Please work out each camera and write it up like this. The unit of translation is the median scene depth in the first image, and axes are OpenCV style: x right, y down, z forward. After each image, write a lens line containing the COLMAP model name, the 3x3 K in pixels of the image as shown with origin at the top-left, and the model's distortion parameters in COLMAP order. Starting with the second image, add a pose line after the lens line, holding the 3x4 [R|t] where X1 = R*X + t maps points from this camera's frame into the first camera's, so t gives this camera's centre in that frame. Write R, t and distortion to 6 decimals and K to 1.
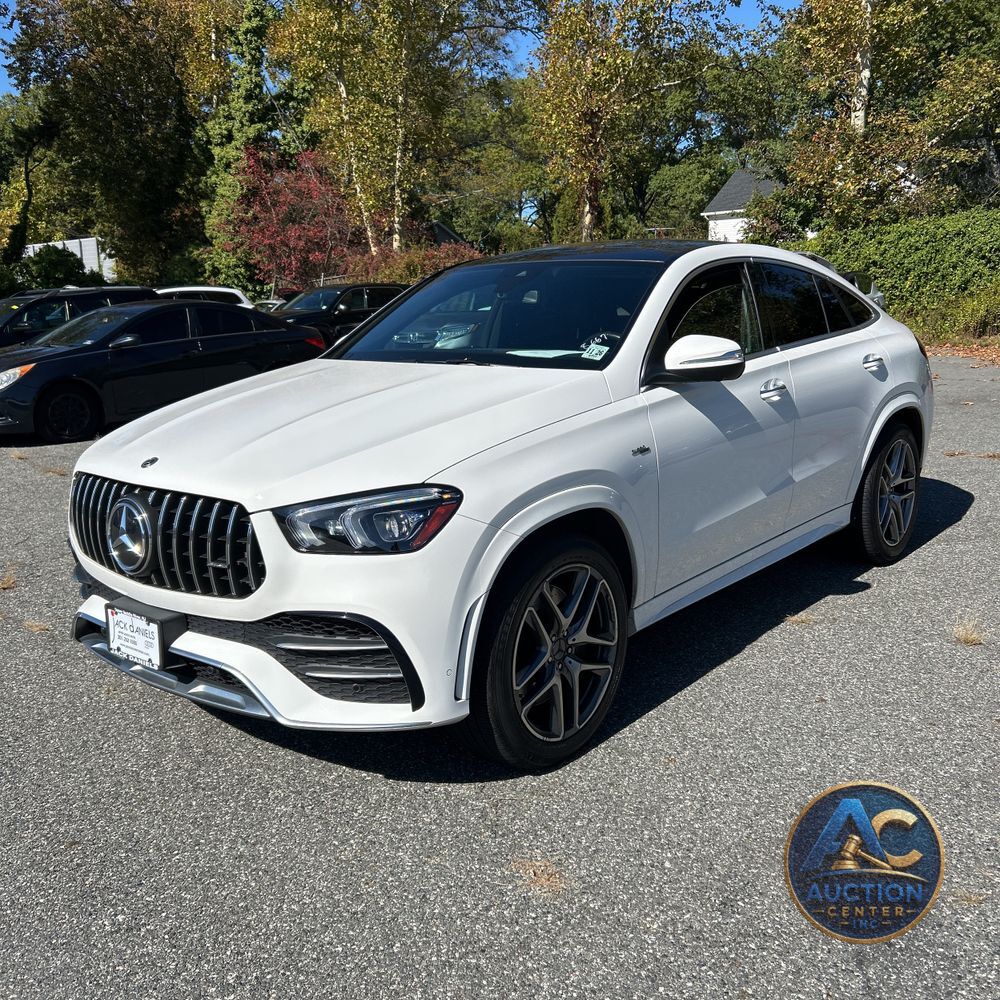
lens RADIAL K [[1009.4, 0, 489.0], [0, 1009.4, 502.3], [0, 0, 1]] dist [0.015685, -0.007114]
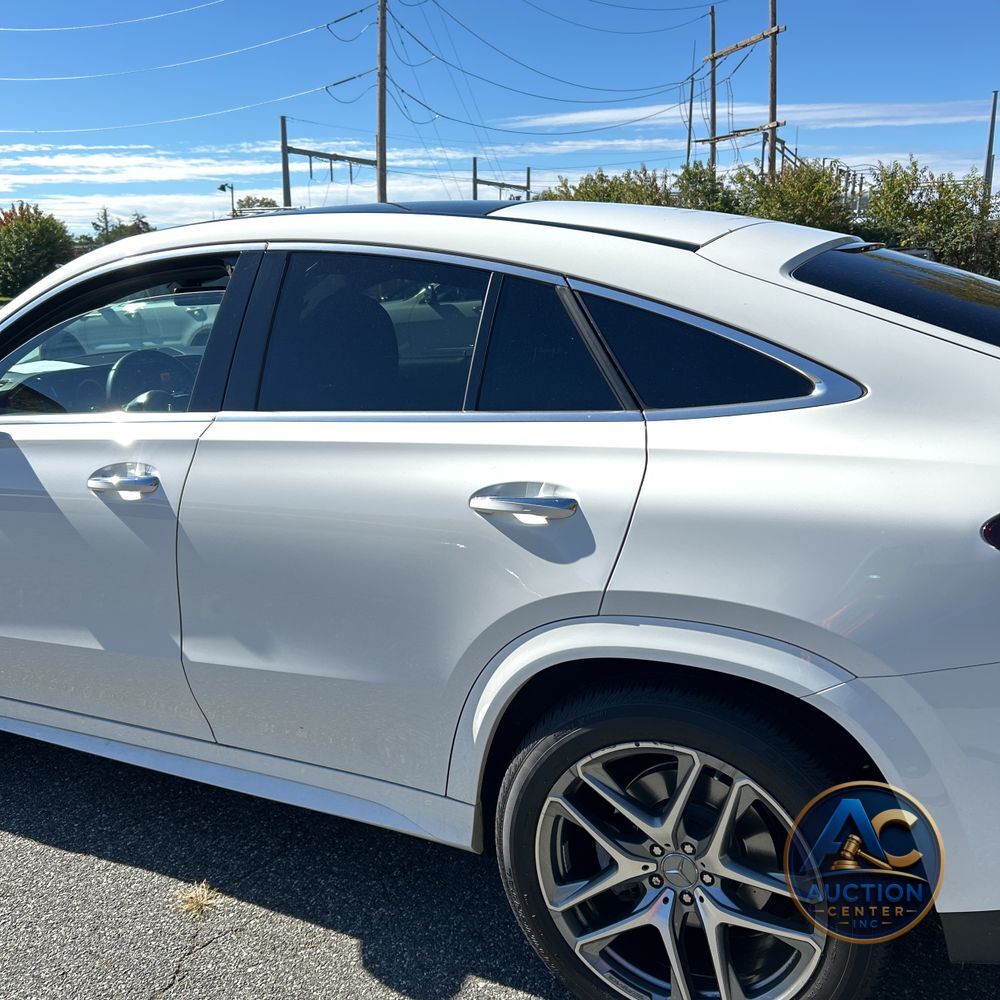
lens RADIAL K [[998.0, 0, 489.0], [0, 998.0, 514.6], [0, 0, 1]] dist [0.027754, 0.001612]
pose [[0.251358, 0.252729, -0.934316, 0.089877], [-0.184794, 0.960082, 0.209984, -0.025837], [0.950090, 0.119875, 0.288027, 0.107253]]
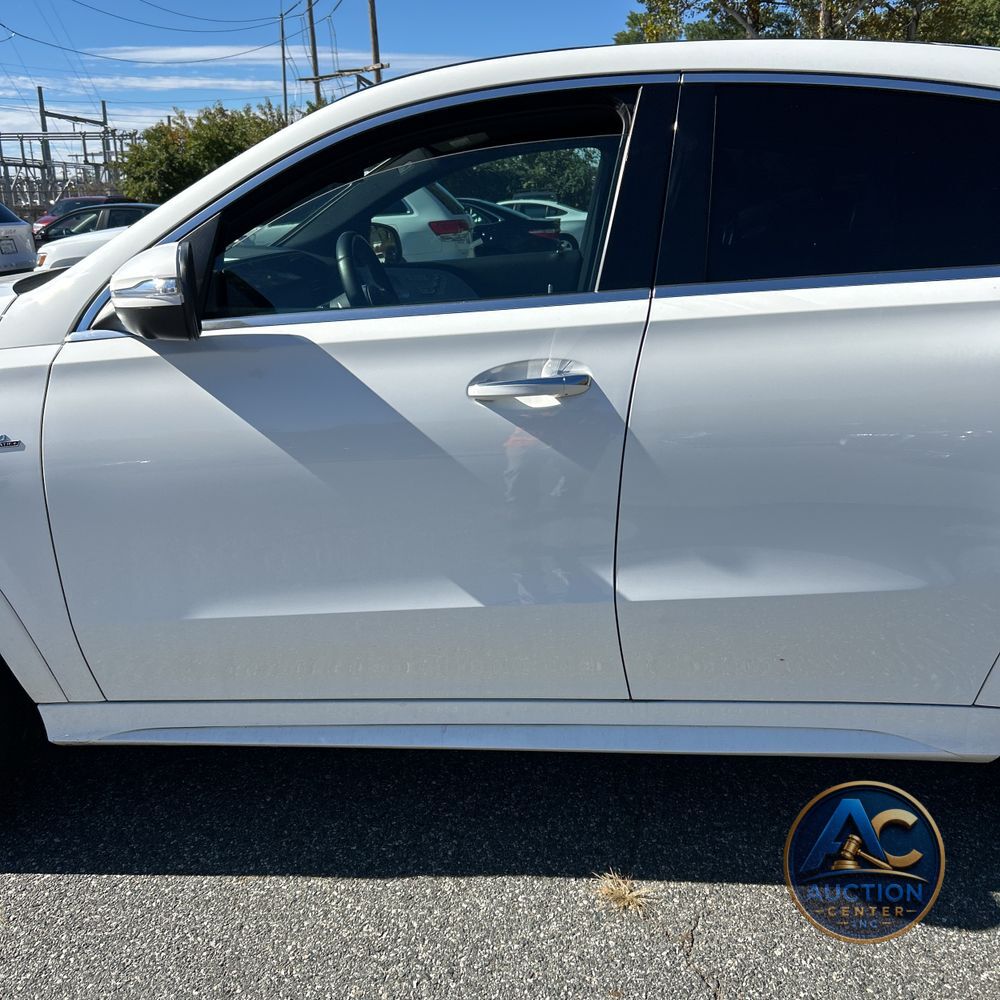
lens RADIAL K [[1009.4, 0, 489.0], [0, 1009.4, 502.3], [0, 0, 1]] dist [0.015685, -0.007114]
pose [[0.594938, 0.242658, -0.766267, 0.064274], [-0.162406, 0.969968, 0.181072, -0.014171], [0.787193, 0.016720, 0.616480, 0.074056]]
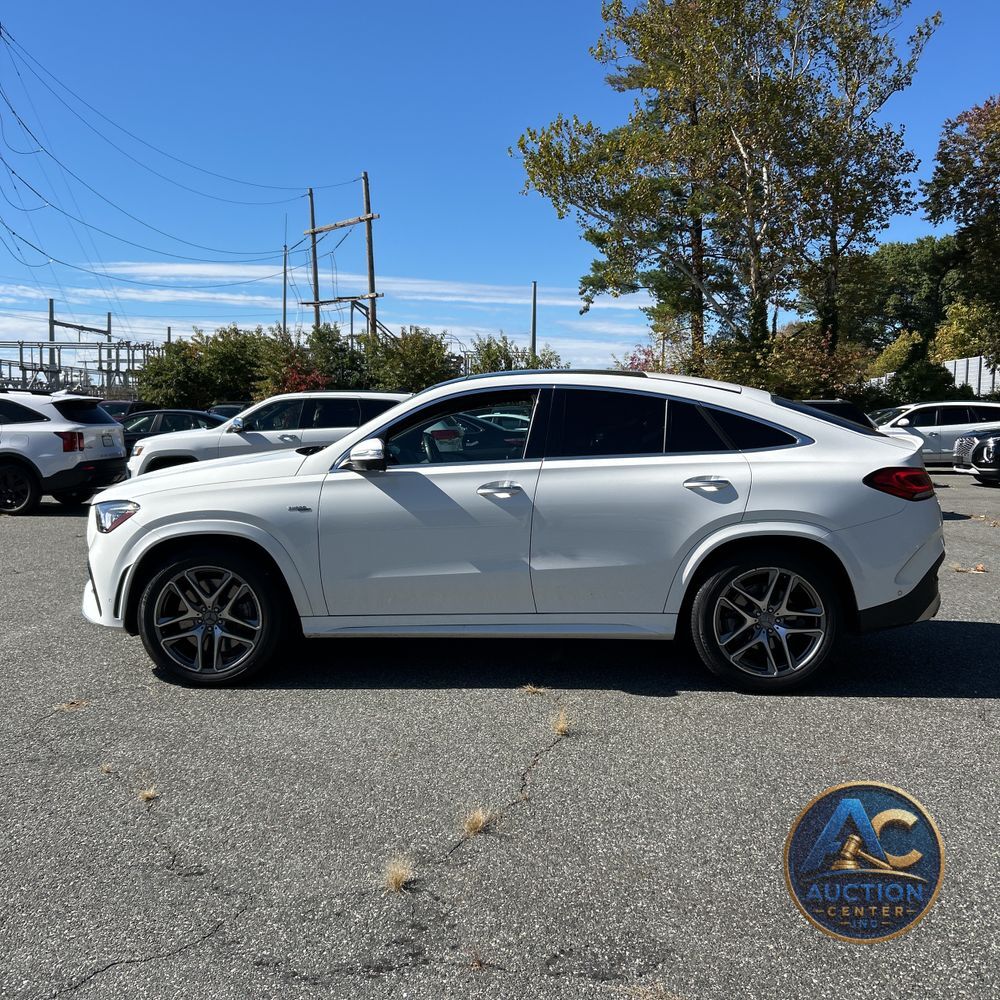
lens RADIAL K [[986.3, 0, 500.0], [0, 986.3, 500.0], [0, 0, 1]] dist [0.112762, -0.216937]
pose [[0.619719, 0.097482, -0.778746, 0.127175], [-0.181819, 0.983094, -0.021628, -0.007398], [0.763472, 0.154994, 0.626967, 0.024976]]
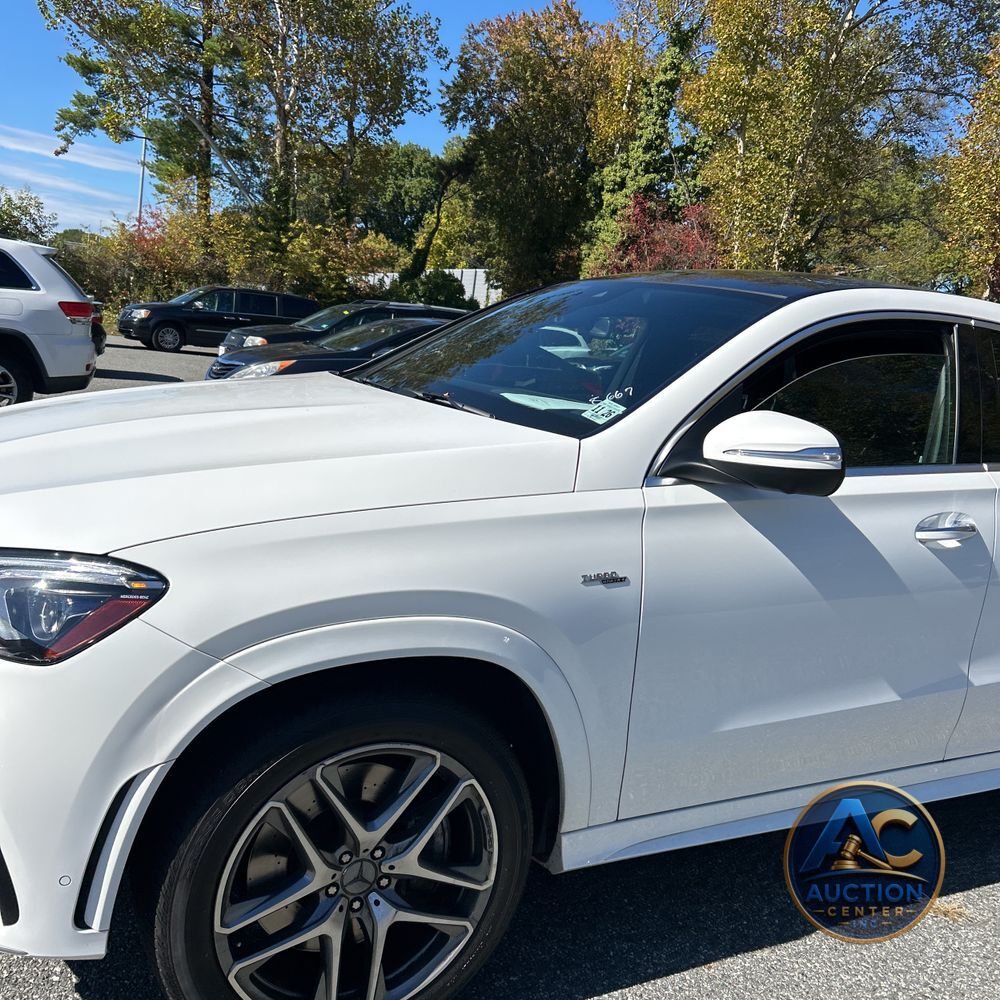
lens RADIAL K [[1004.1, 0, 489.1], [0, 1004.1, 498.5], [0, 0, 1]] dist [0.067257, -0.130459]
pose [[0.921358, 0.191504, -0.338270, 0.023789], [-0.210472, 0.977396, -0.019941, -0.006129], [0.326805, 0.089569, 0.940838, 0.034997]]
